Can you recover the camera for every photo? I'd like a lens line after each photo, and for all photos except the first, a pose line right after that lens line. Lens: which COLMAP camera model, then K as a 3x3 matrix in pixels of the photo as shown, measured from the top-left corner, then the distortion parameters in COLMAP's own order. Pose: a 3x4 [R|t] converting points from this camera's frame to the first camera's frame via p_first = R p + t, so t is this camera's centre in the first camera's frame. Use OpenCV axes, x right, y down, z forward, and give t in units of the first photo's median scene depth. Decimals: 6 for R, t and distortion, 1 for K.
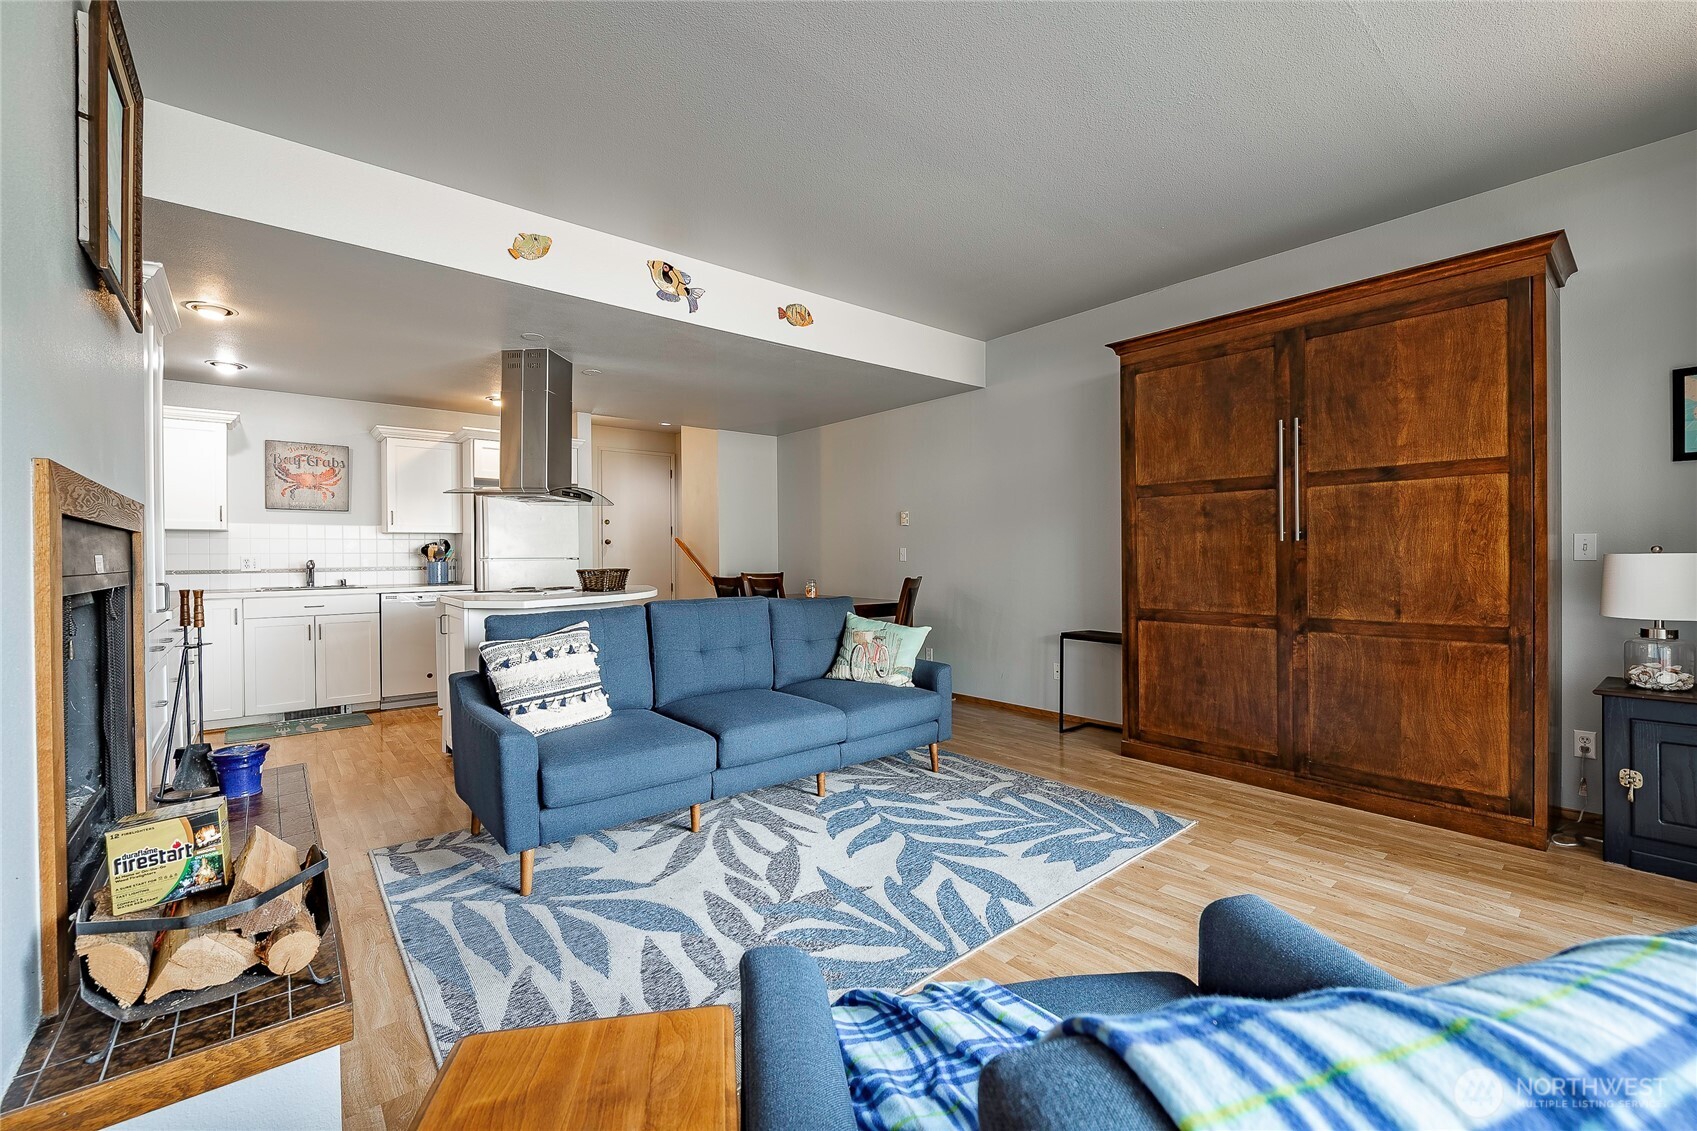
lens RADIAL K [[702.0, 0, 871.5], [0, 702.0, 561.5], [0, 0, 1]] dist [-0.006405, -0.002076]
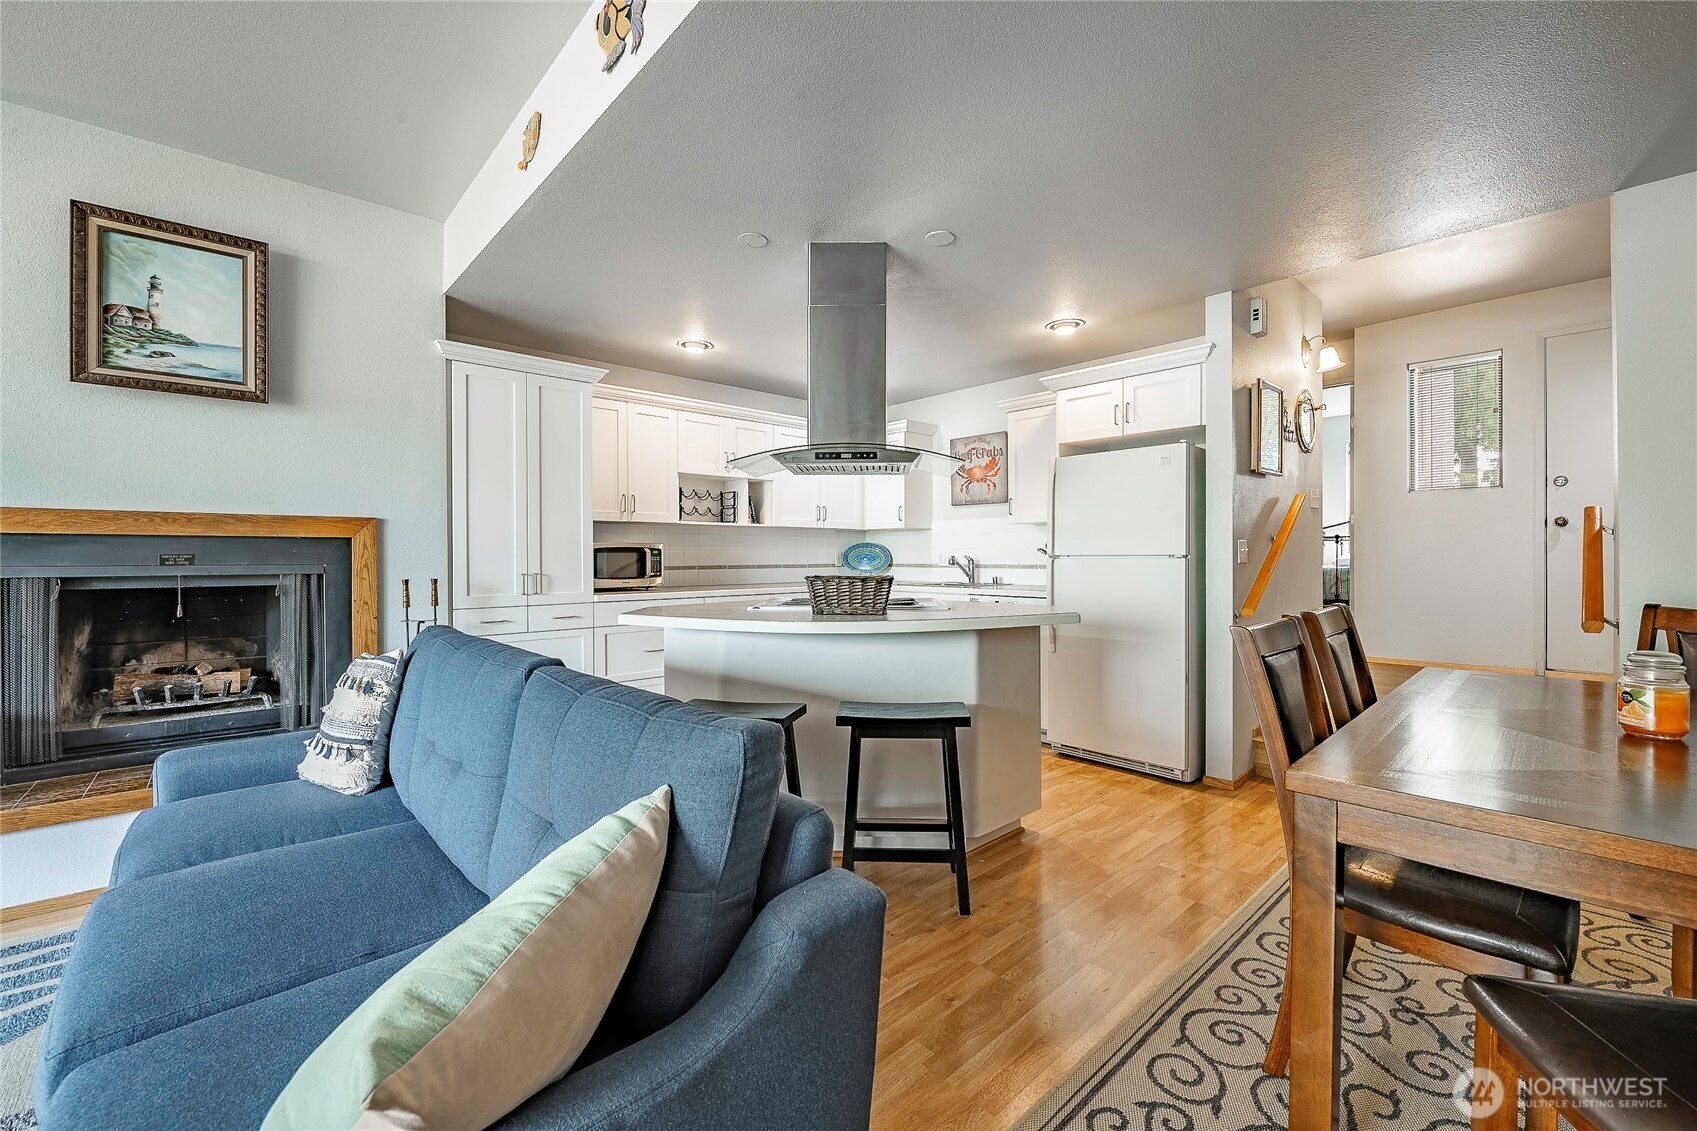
lens RADIAL K [[702.0, 0, 842.7], [0, 702.0, 552.7], [0, 0, 1]] dist [-0.006405, -0.002076]
pose [[0.009945, 0.002621, -0.999947, 0.225854], [-0.005159, 0.999983, 0.002569, -0.010747], [0.999937, 0.005133, 0.009958, 1.102309]]
